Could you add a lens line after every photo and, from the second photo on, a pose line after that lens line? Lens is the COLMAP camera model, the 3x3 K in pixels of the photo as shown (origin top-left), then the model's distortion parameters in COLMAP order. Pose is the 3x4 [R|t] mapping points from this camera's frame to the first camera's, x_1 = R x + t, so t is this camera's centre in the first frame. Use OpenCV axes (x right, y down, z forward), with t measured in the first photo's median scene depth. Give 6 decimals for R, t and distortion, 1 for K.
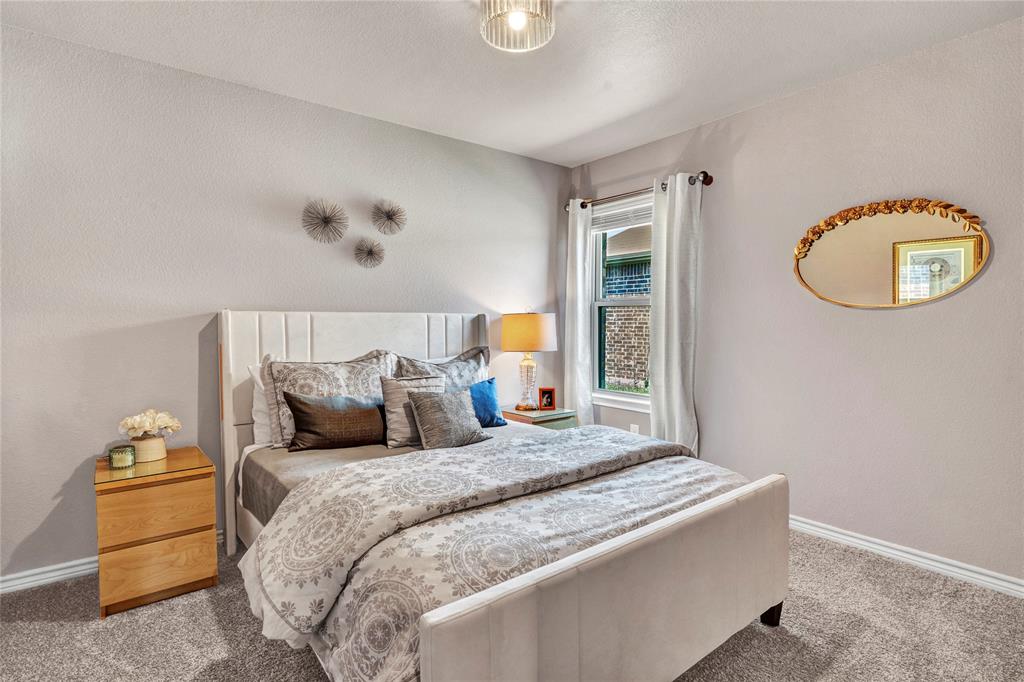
lens RADIAL K [[523.4, 0, 517.1], [0, 523.4, 339.8], [0, 0, 1]] dist [-0.004580, 0.002528]
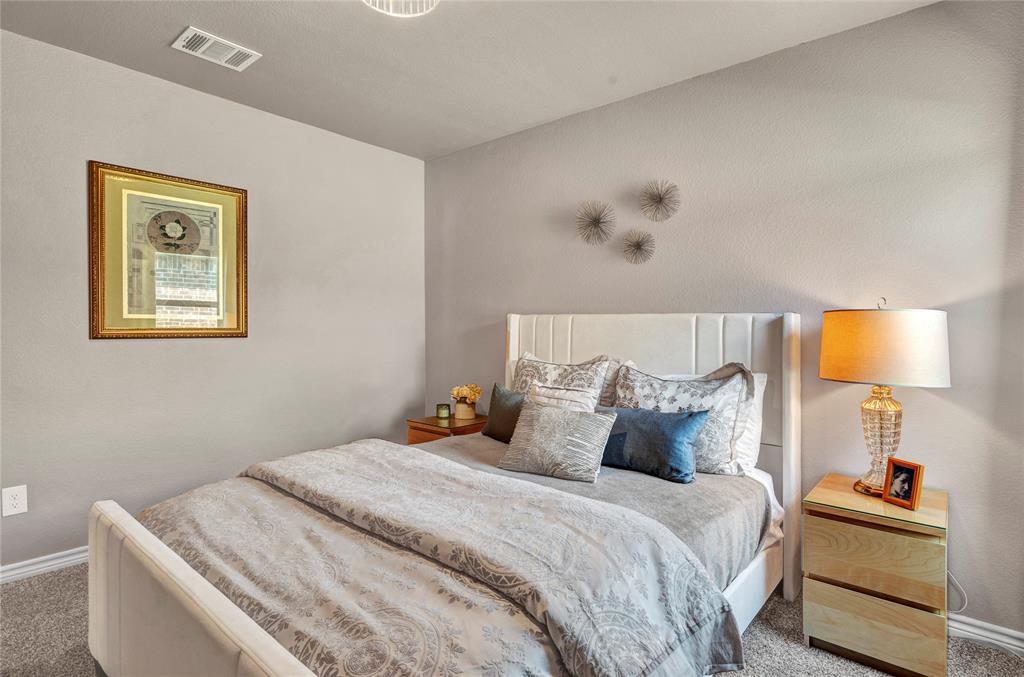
lens RADIAL K [[516.4, 0, 517.3], [0, 516.4, 331.7], [0, 0, 1]] dist [-0.021668, 0.000041]
pose [[0.199796, 0.012880, -0.979753, 0.554381], [-0.048920, 0.998798, 0.003154, -0.016669], [0.978616, 0.047299, 0.200186, 0.660012]]
